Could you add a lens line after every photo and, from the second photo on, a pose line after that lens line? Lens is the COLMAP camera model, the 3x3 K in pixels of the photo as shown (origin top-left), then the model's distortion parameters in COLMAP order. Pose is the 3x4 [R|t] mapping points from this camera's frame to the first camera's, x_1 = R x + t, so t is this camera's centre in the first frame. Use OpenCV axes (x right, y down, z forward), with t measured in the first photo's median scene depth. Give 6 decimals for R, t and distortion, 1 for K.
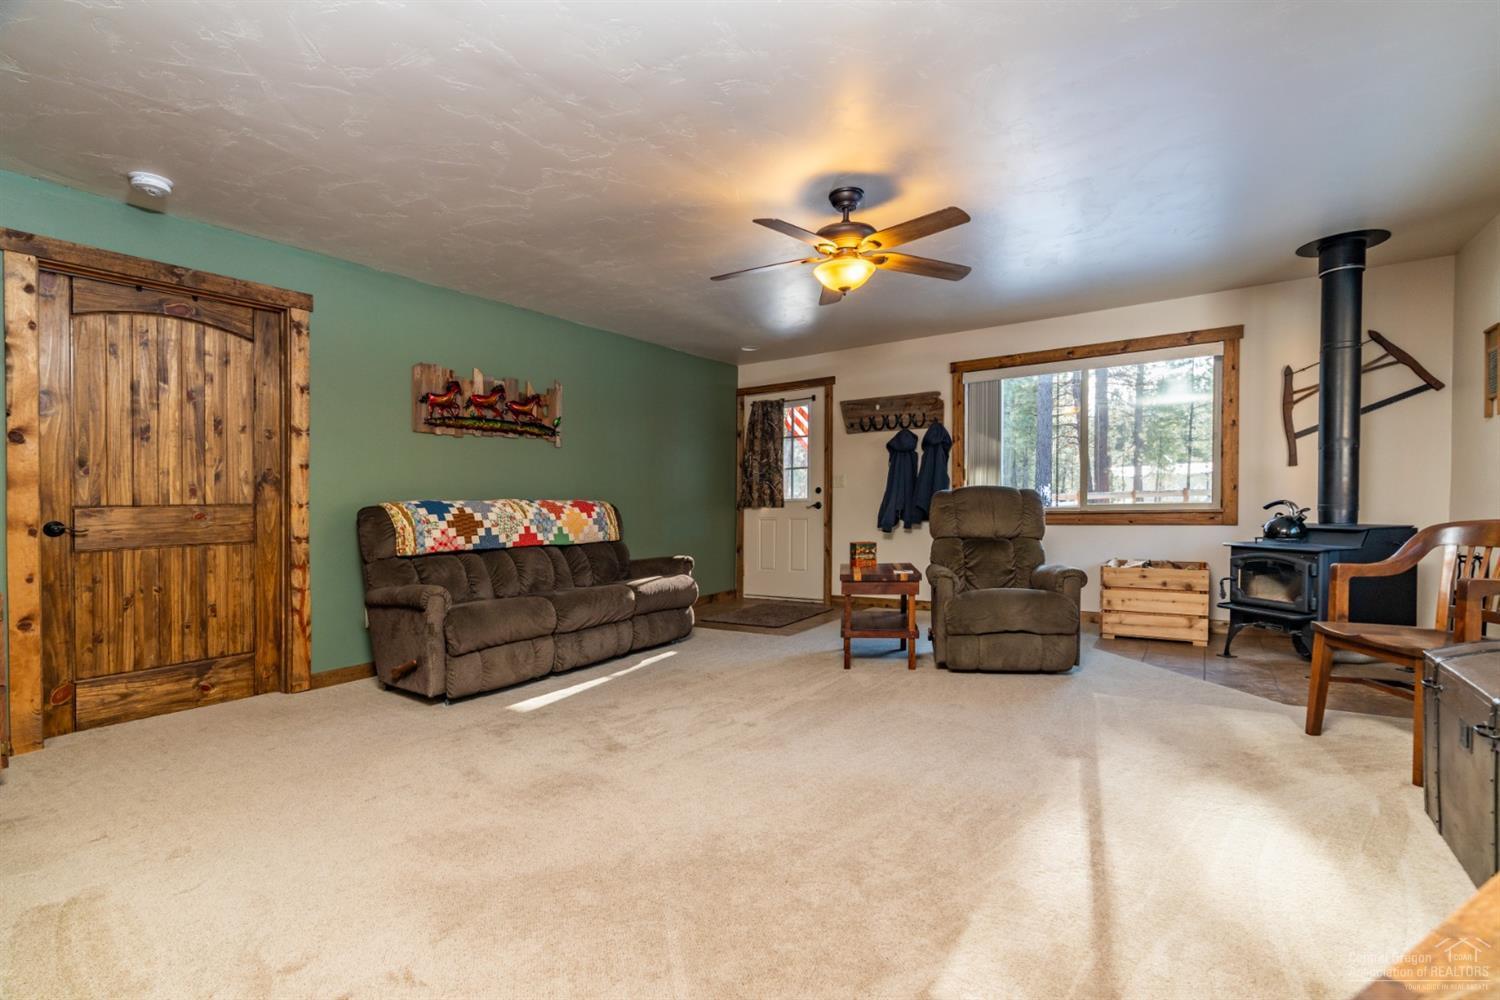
lens RADIAL K [[692.2, 0, 758.3], [0, 692.2, 496.7], [0, 0, 1]] dist [0.002666, 0.001546]
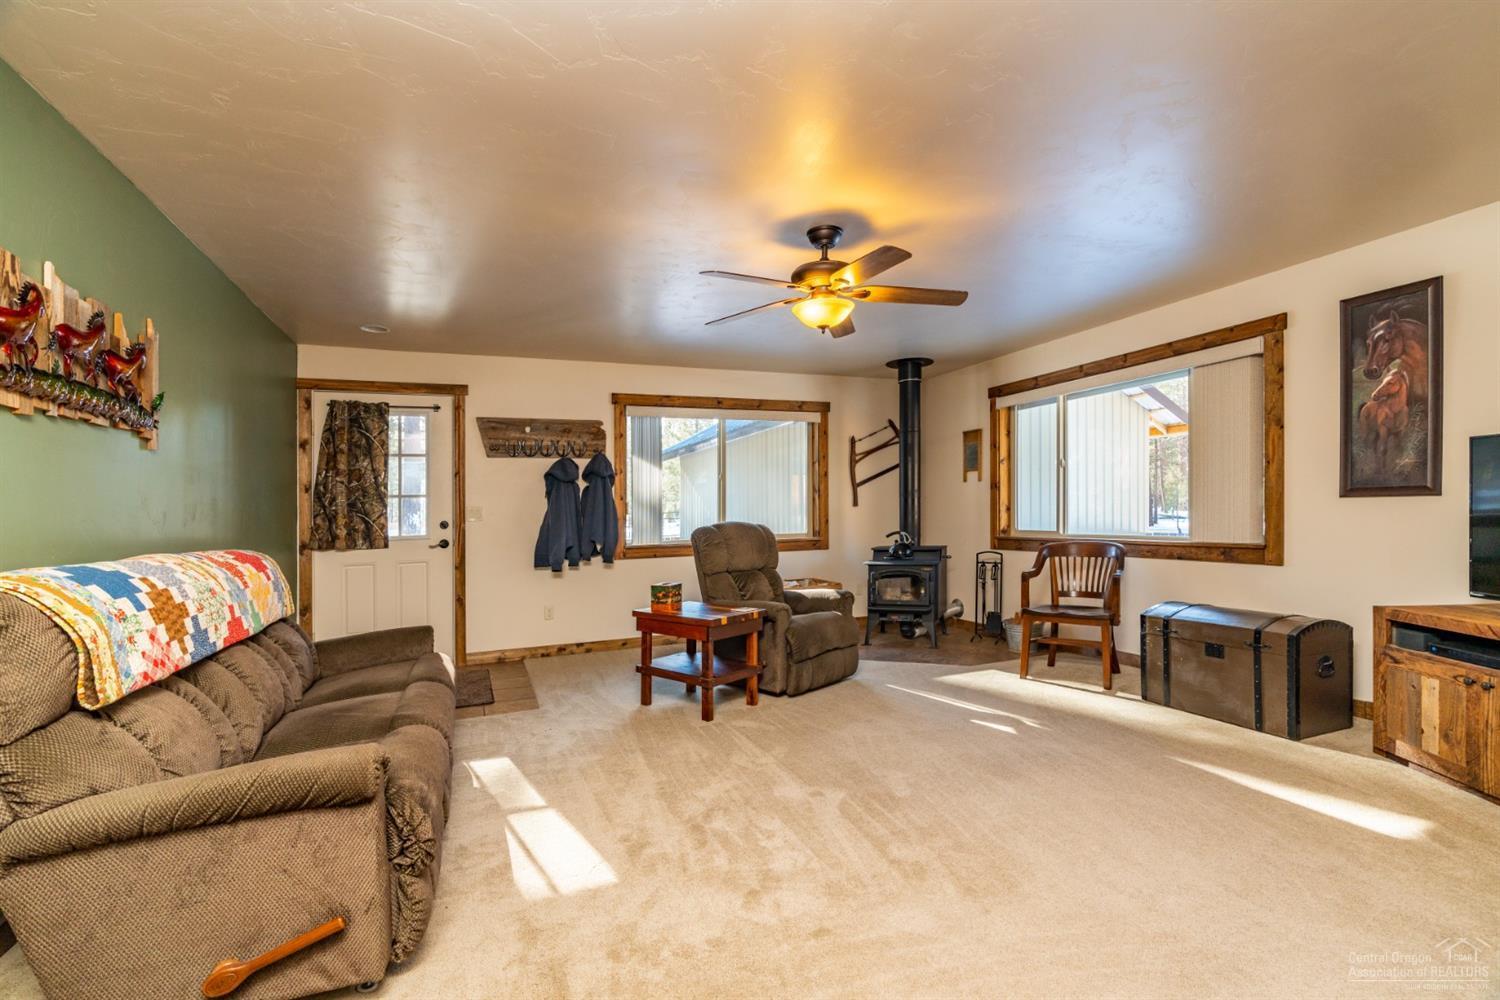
lens RADIAL K [[692.2, 0, 752.4], [0, 692.2, 507.4], [0, 0, 1]] dist [0.002666, 0.001546]
pose [[0.561629, 0.009906, 0.827330, -0.381258], [0.006896, 0.999838, -0.016652, -0.013766], [-0.827360, 0.015057, 0.561470, 0.265195]]
